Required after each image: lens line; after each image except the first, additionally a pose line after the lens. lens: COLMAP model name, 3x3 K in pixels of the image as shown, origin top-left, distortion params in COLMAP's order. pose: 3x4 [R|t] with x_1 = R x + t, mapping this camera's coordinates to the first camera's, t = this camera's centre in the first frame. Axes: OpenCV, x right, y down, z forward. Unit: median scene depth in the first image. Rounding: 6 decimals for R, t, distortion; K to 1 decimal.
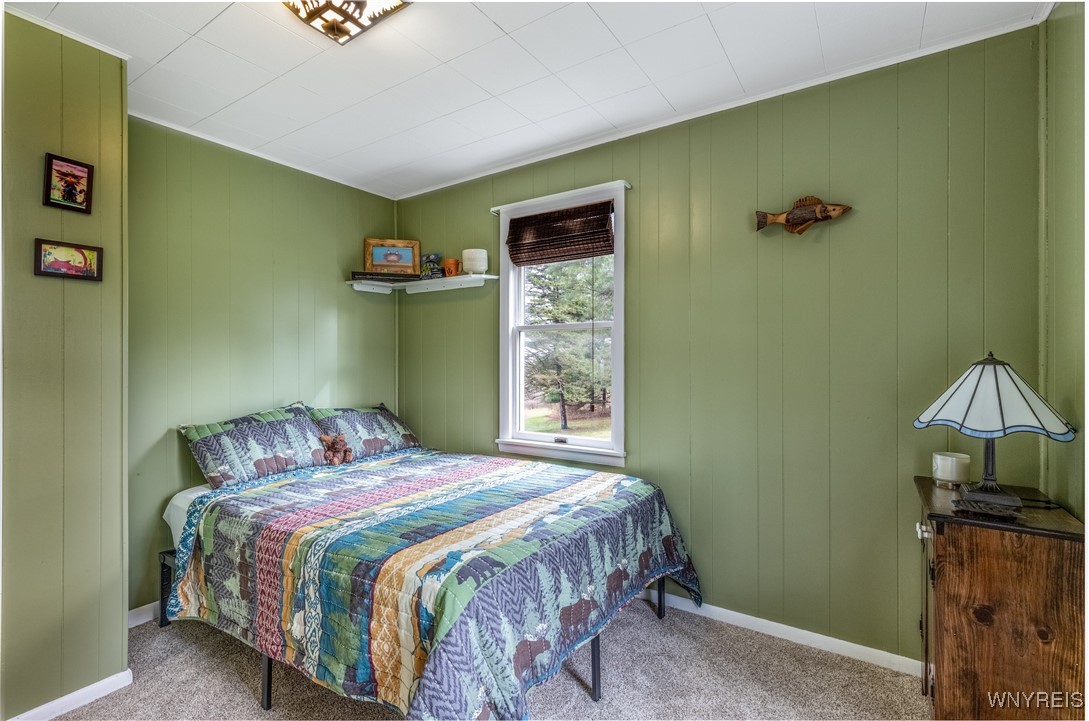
lens RADIAL K [[499.0, 0, 542.5], [0, 499.0, 361.5], [0, 0, 1]] dist [0.010757, -0.000121]
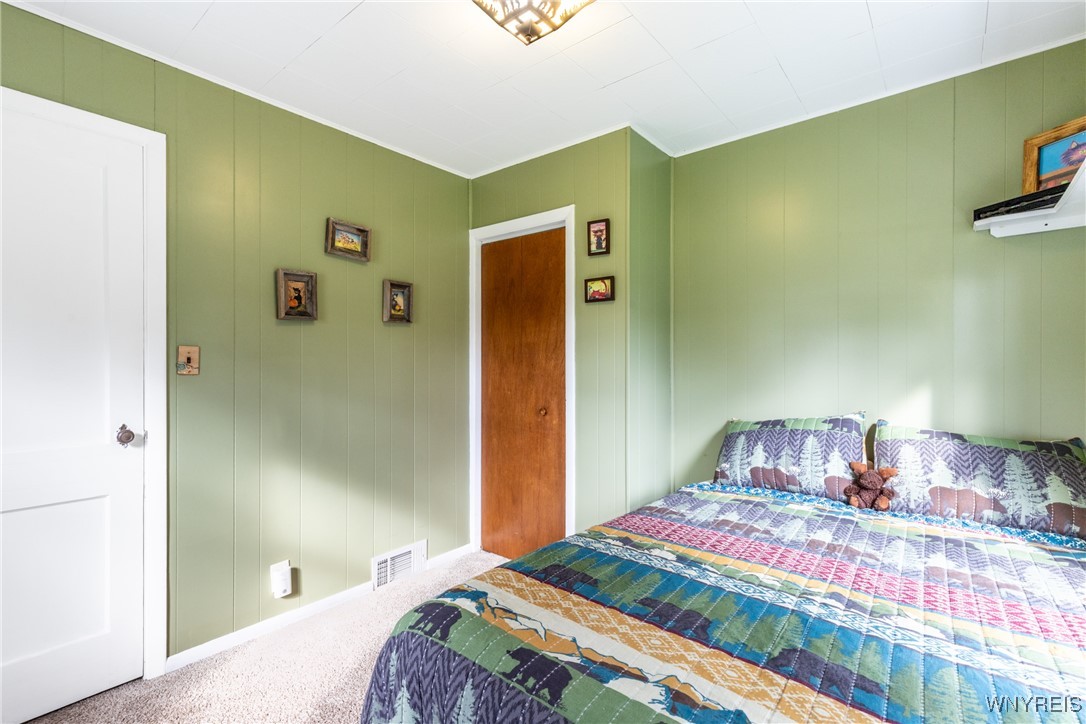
lens RADIAL K [[497.6, 0, 540.7], [0, 497.6, 360.8], [0, 0, 1]] dist [0.010757, -0.000121]
pose [[-0.114327, 0.003190, -0.993438, 0.496705], [0.001401, 0.999994, 0.003050, 0.001271], [0.993442, -0.001043, -0.114331, 0.964149]]
